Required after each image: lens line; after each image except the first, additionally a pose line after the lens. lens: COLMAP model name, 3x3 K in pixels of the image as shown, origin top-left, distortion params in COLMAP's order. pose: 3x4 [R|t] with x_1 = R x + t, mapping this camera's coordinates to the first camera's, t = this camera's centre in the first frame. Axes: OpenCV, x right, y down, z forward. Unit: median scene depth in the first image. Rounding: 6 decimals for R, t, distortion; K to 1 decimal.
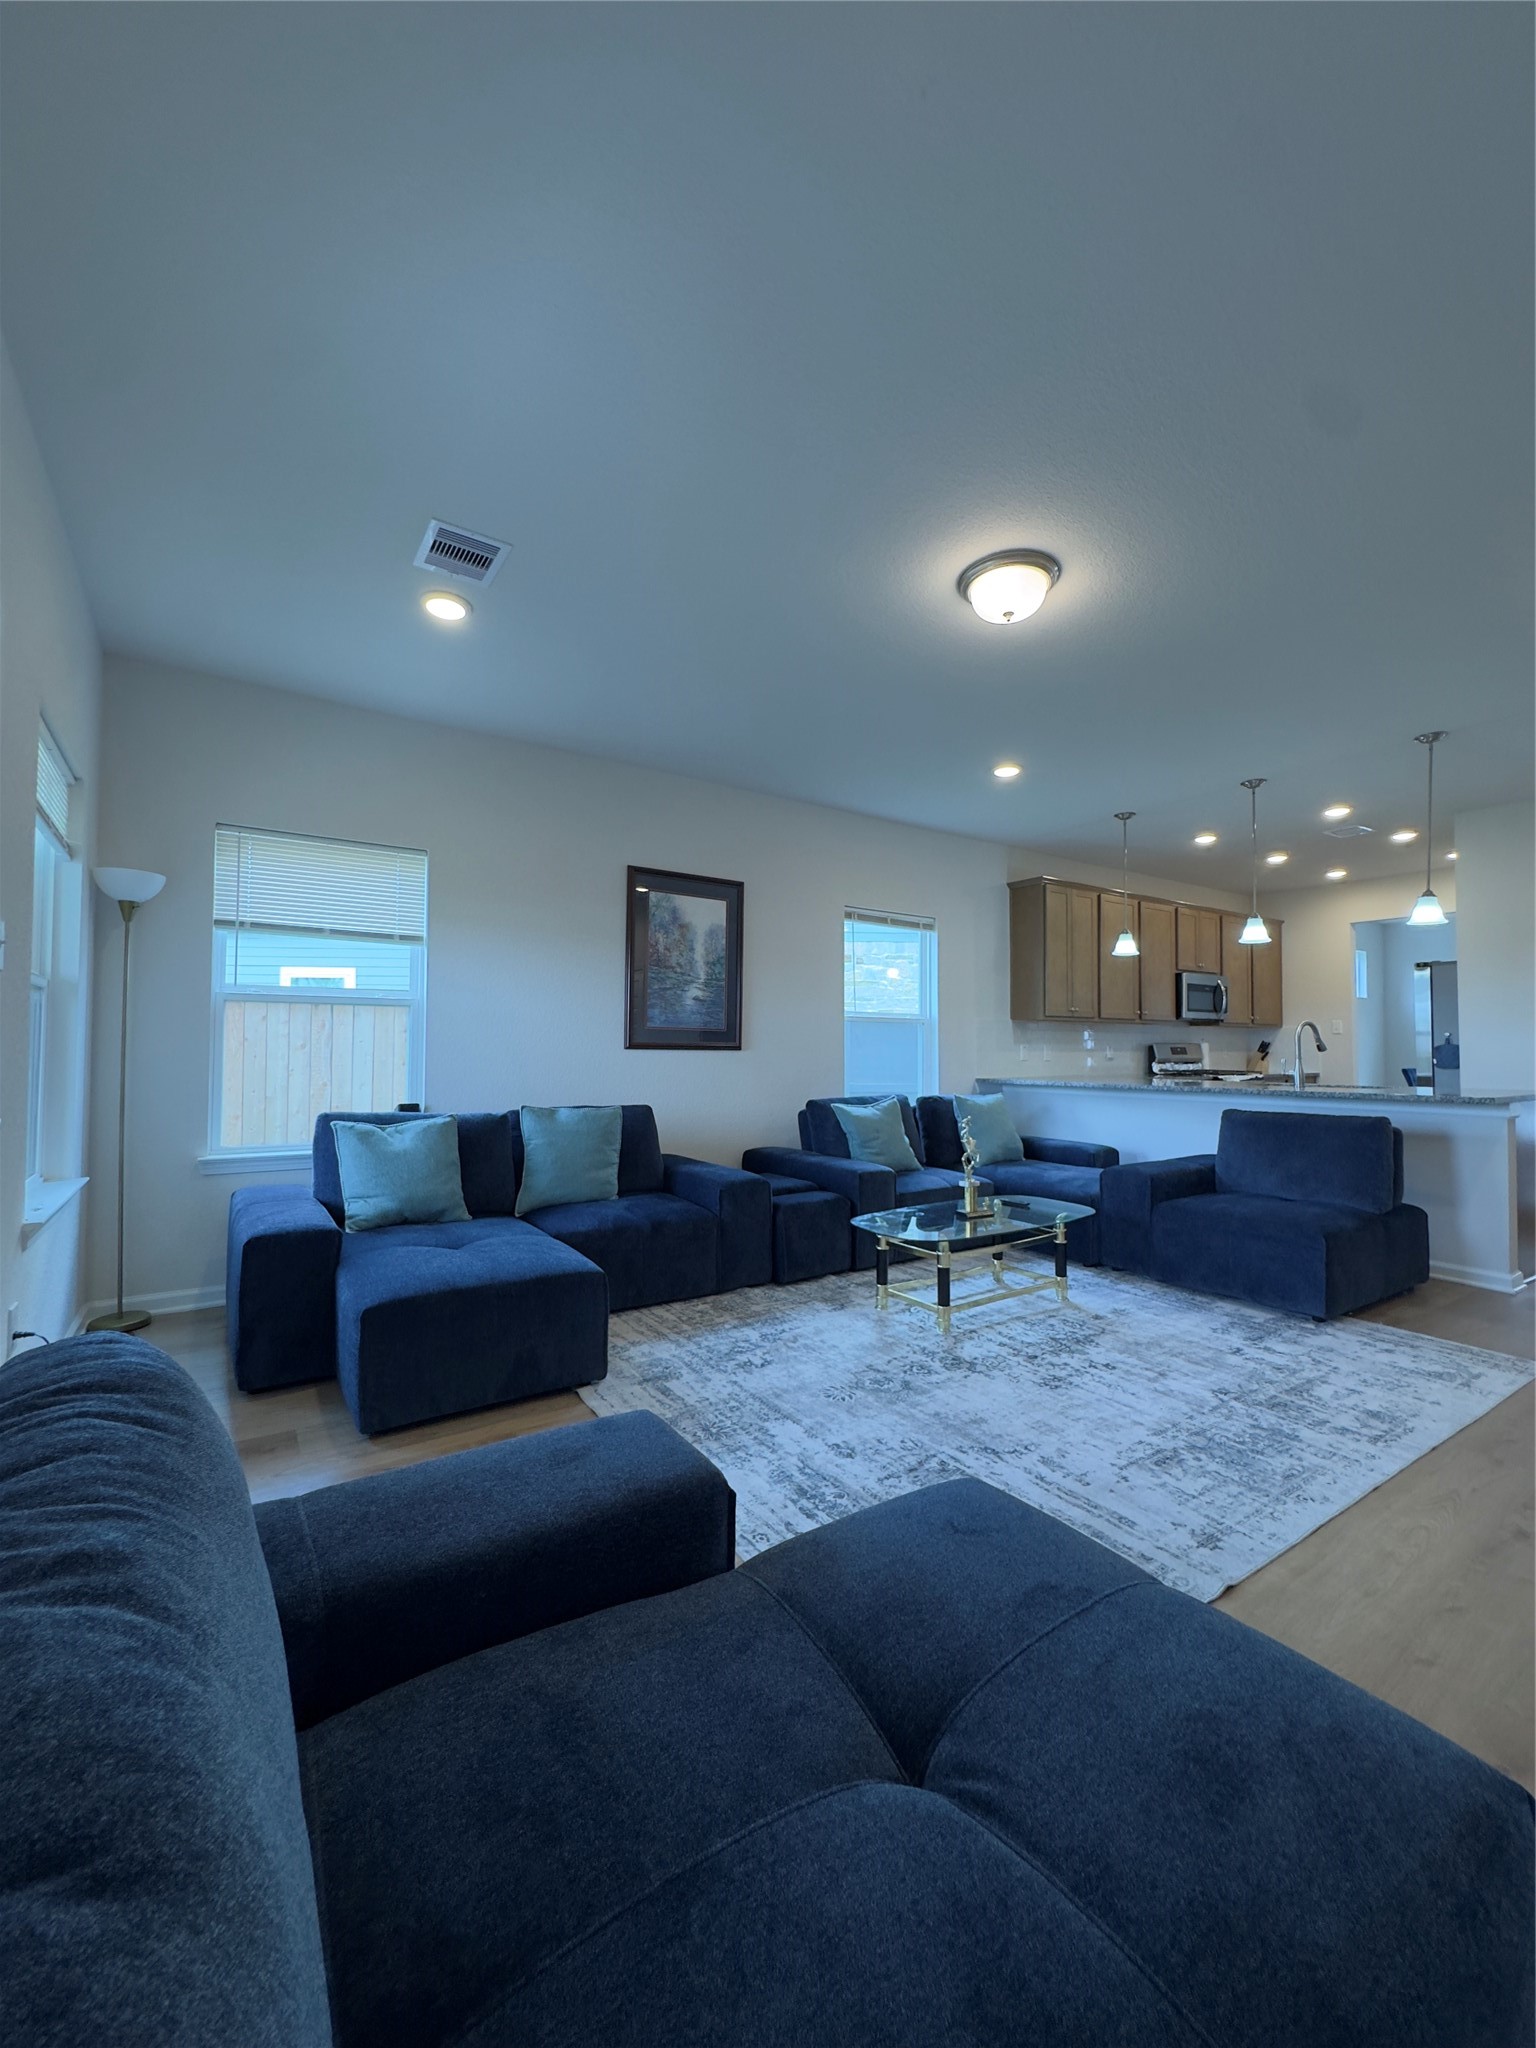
lens RADIAL K [[808.8, 0, 762.7], [0, 808.8, 1027.6], [0, 0, 1]] dist [-0.000809, 0.000164]
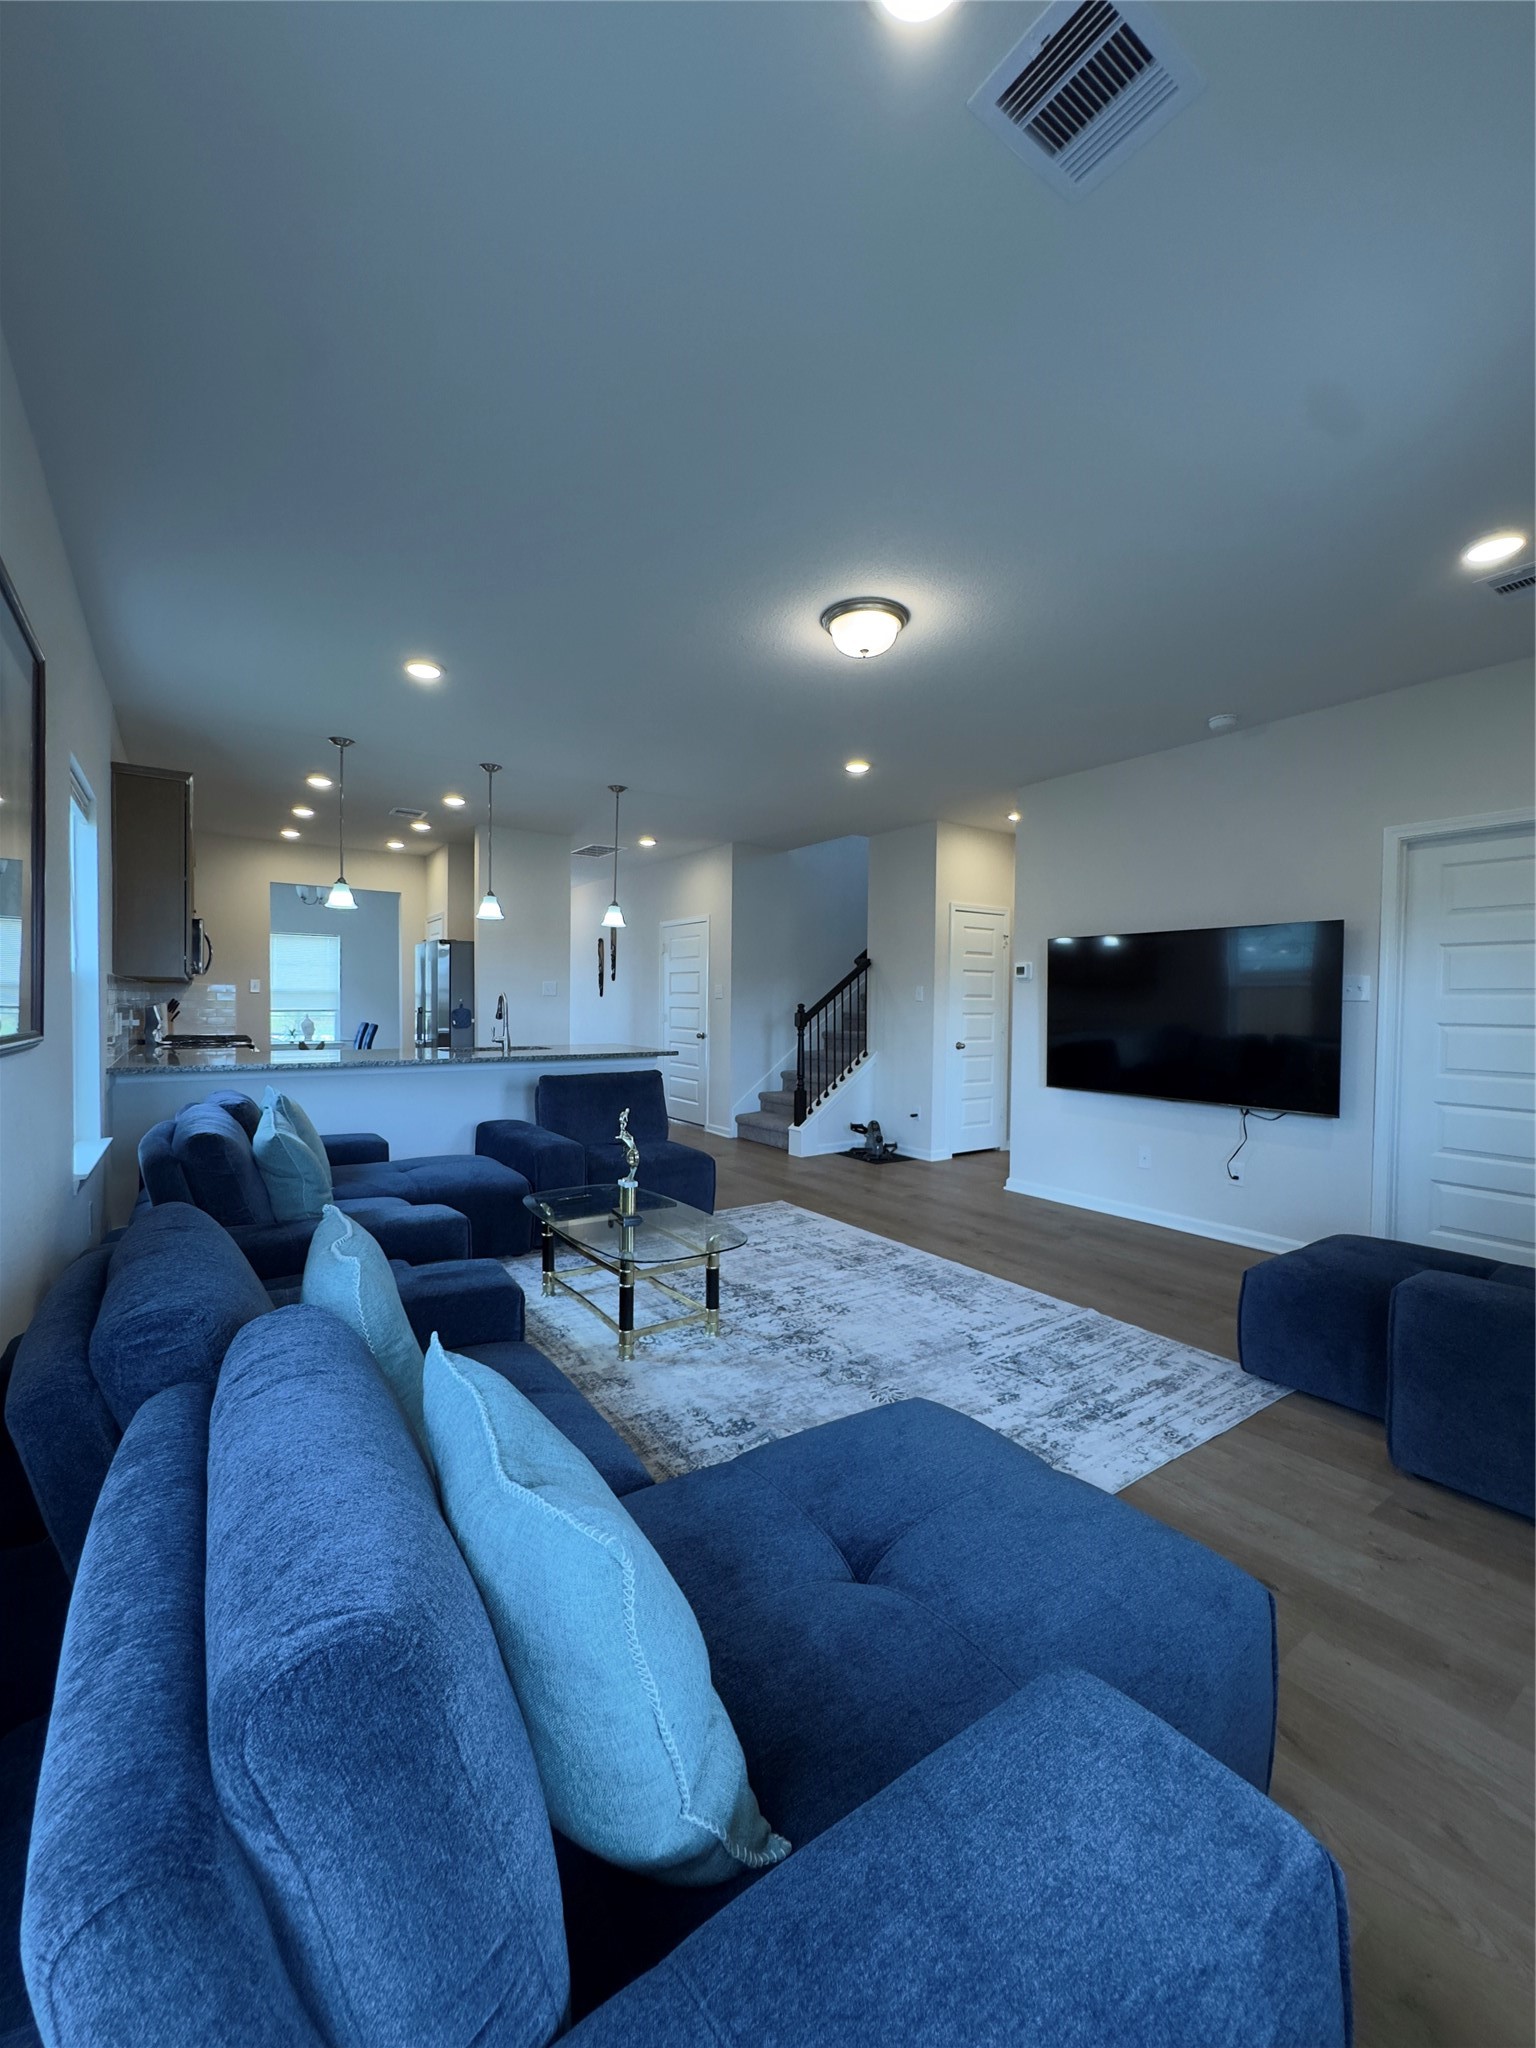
lens RADIAL K [[821.7, 0, 771.0], [0, 821.7, 1023.5], [0, 0, 1]] dist [-0.001693, 0.000535]
pose [[-0.023536, -0.029479, 0.999288, -0.751918], [-0.041229, 0.998743, 0.028492, -0.019067], [-0.998873, -0.040529, -0.024721, 1.000927]]
